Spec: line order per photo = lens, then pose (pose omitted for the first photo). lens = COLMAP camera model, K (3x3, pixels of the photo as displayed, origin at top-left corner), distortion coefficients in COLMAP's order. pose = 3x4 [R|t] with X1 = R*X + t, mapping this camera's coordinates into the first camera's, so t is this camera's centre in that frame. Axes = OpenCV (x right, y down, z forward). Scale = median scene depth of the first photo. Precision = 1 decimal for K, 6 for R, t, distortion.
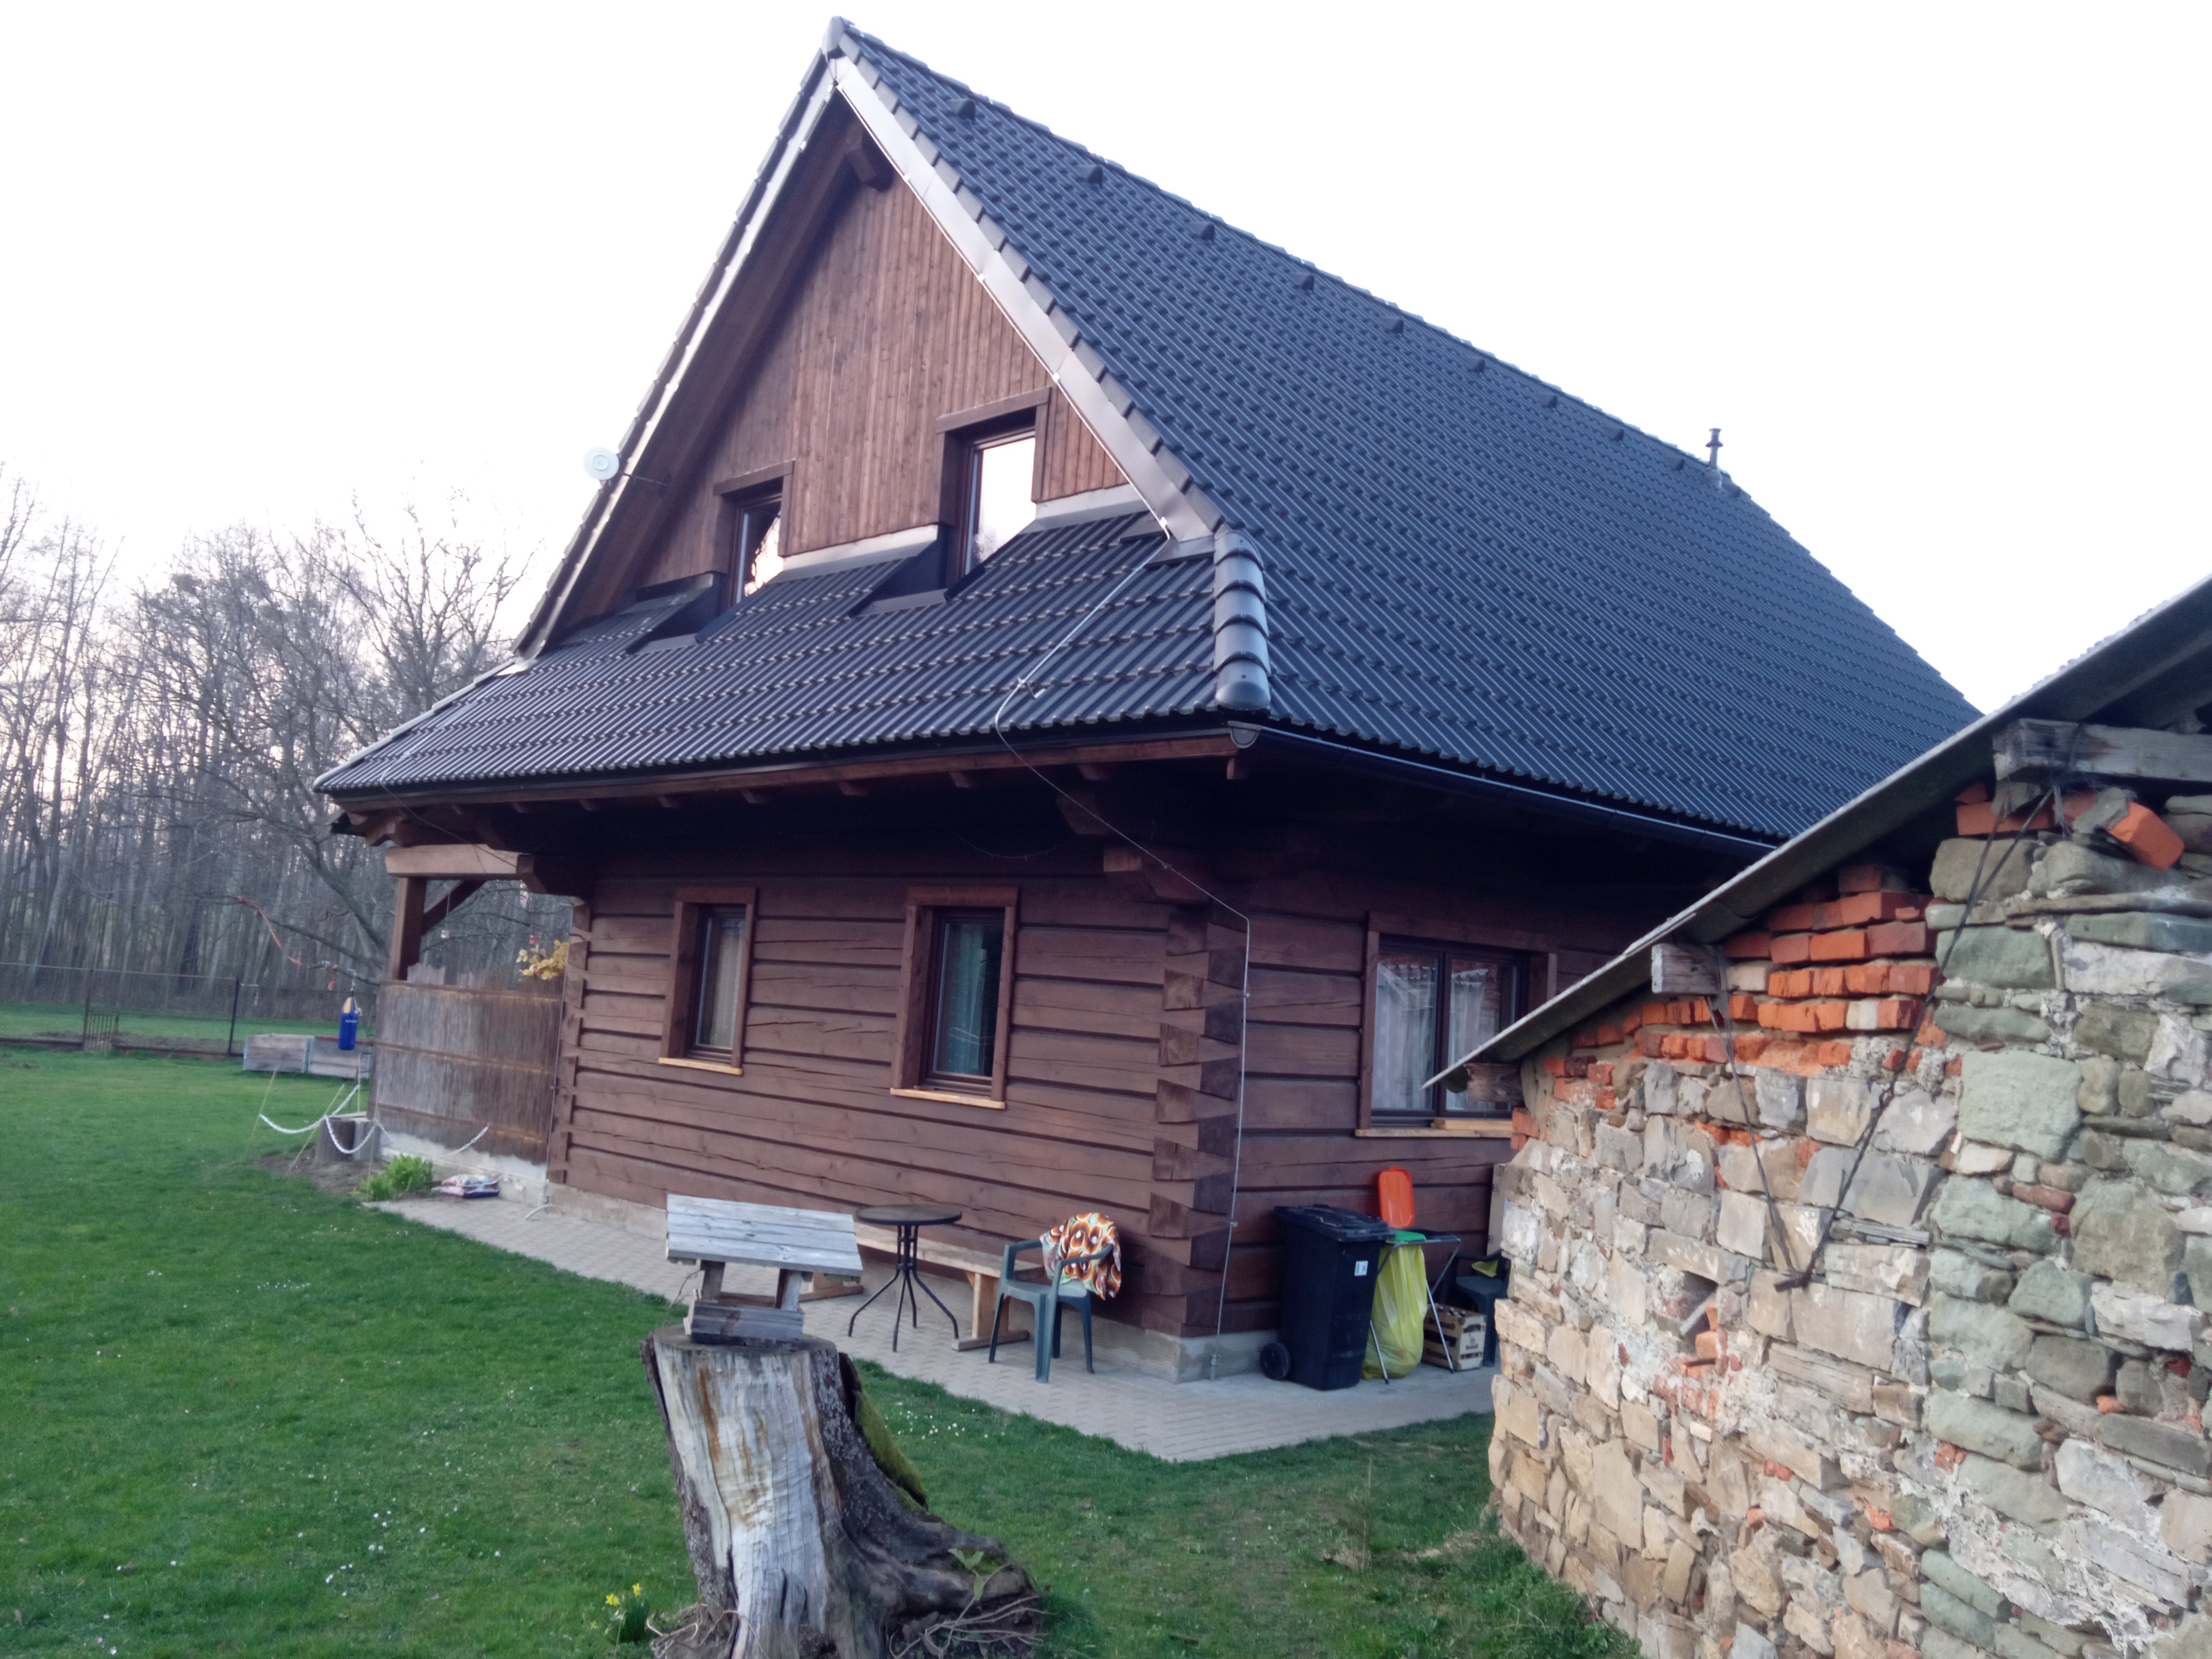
lens RADIAL K [[1813.4, 0, 1094.6], [0, 1813.4, 756.9], [0, 0, 1]] dist [0.041548, -0.008085]
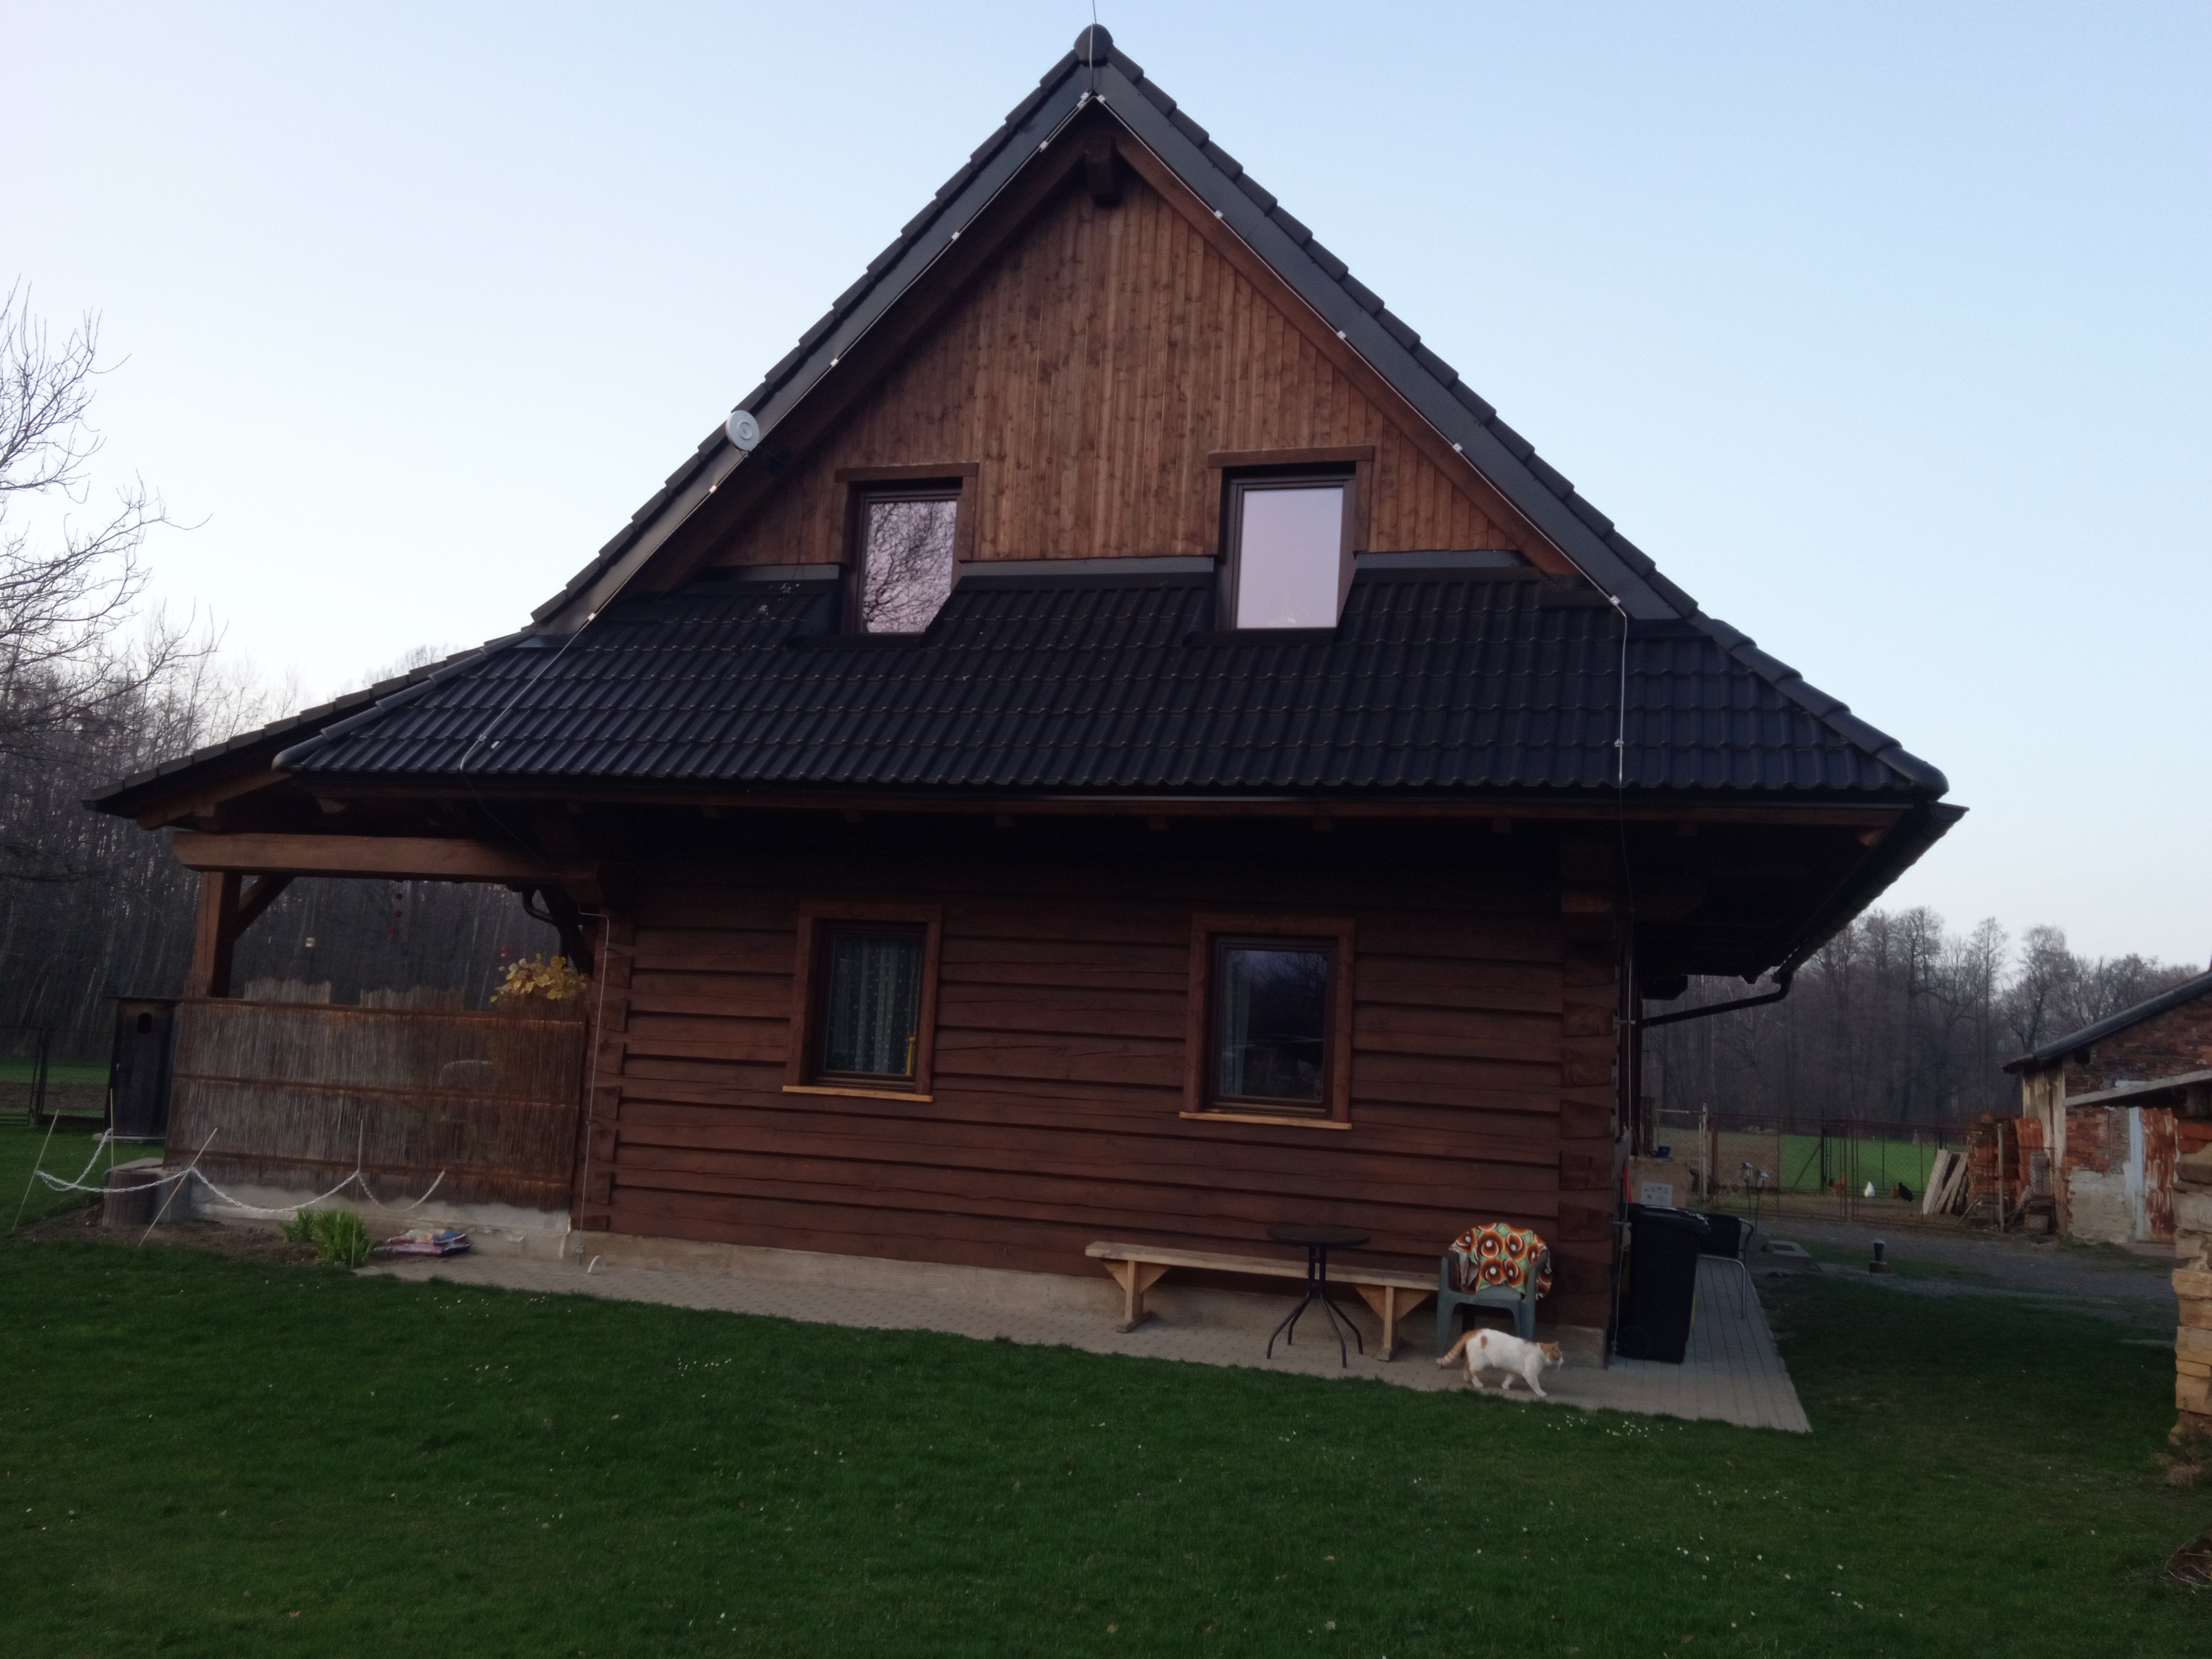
lens RADIAL K [[1813.4, 0, 1104.8], [0, 1813.4, 740.3], [0, 0, 1]] dist [0.041548, -0.008085]
pose [[0.875074, 0.056103, 0.480727, -0.566385], [-0.058832, 0.998224, -0.009404, -0.010866], [-0.480401, -0.020053, 0.876820, 0.121081]]
